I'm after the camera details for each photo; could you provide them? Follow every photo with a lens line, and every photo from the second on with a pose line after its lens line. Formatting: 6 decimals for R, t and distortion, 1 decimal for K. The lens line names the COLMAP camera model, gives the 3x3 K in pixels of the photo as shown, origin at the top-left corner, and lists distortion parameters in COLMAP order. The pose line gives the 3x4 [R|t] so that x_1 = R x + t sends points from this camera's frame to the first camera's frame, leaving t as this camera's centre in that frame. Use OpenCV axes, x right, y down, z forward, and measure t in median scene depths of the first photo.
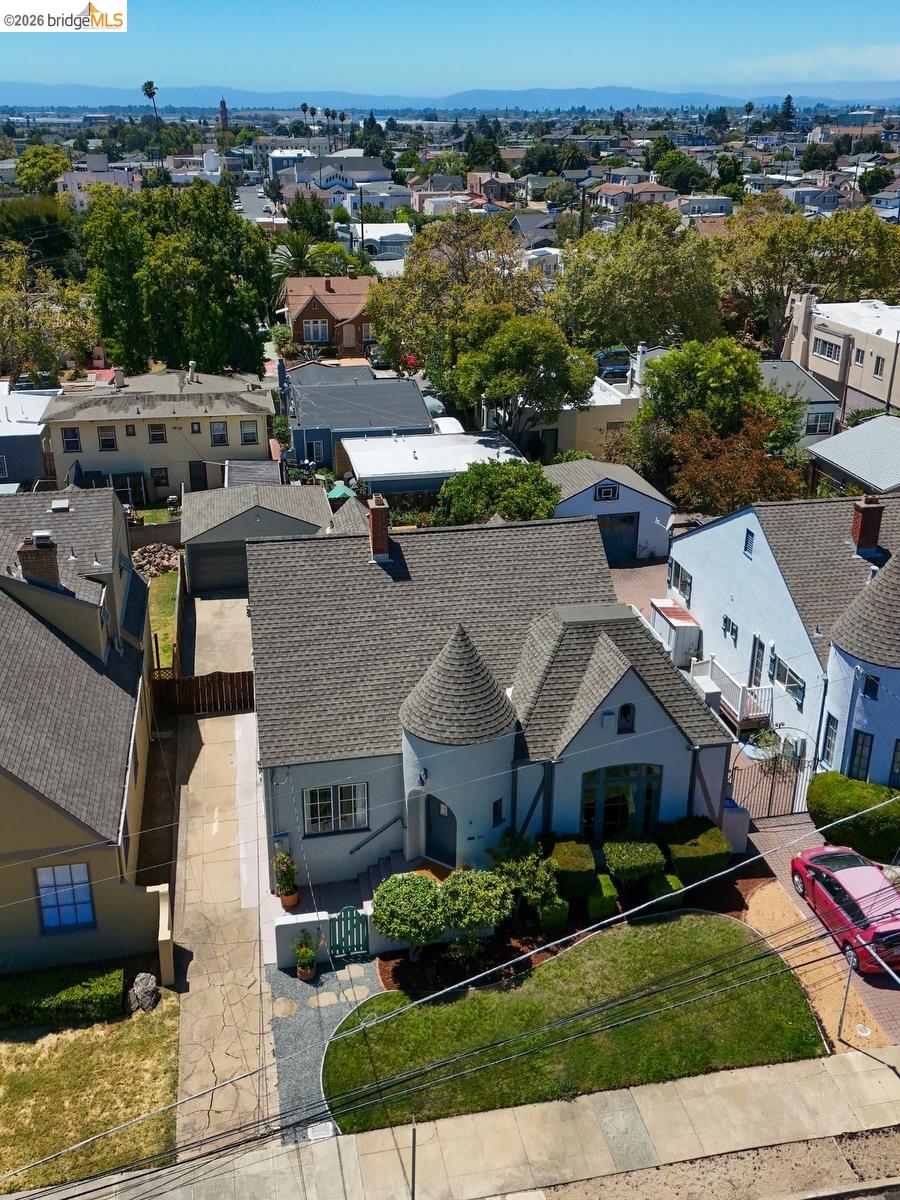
lens RADIAL K [[1075.1, 0, 454.4], [0, 1075.1, 571.2], [0, 0, 1]] dist [0.091783, -0.129928]
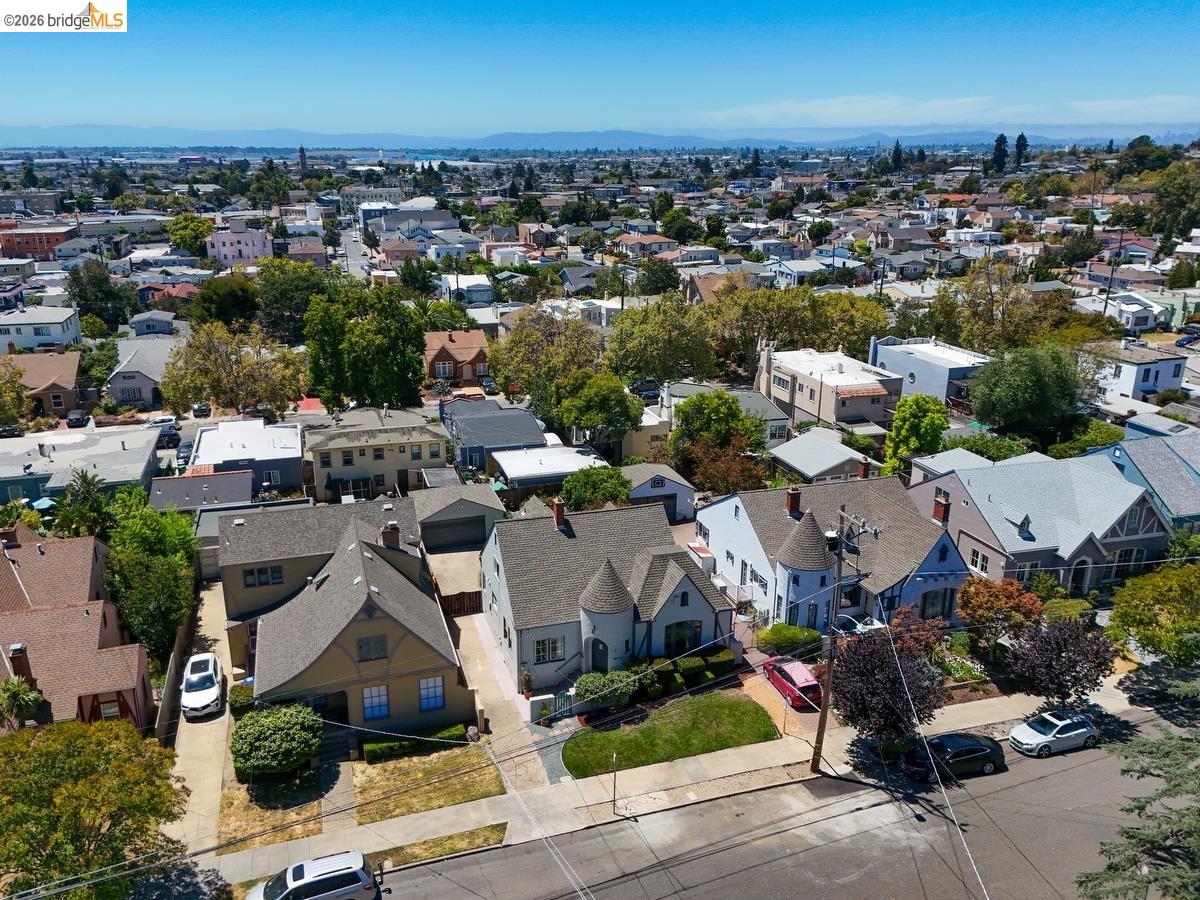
lens RADIAL K [[900.2, 0, 600.0], [0, 900.2, 450.0], [0, 0, 1]] dist [0.058356, -0.061227]
pose [[0.993814, -0.030973, 0.106654, -0.096075], [0.039963, 0.995730, -0.083214, -0.007838], [-0.103621, 0.086961, 0.990808, -0.398958]]
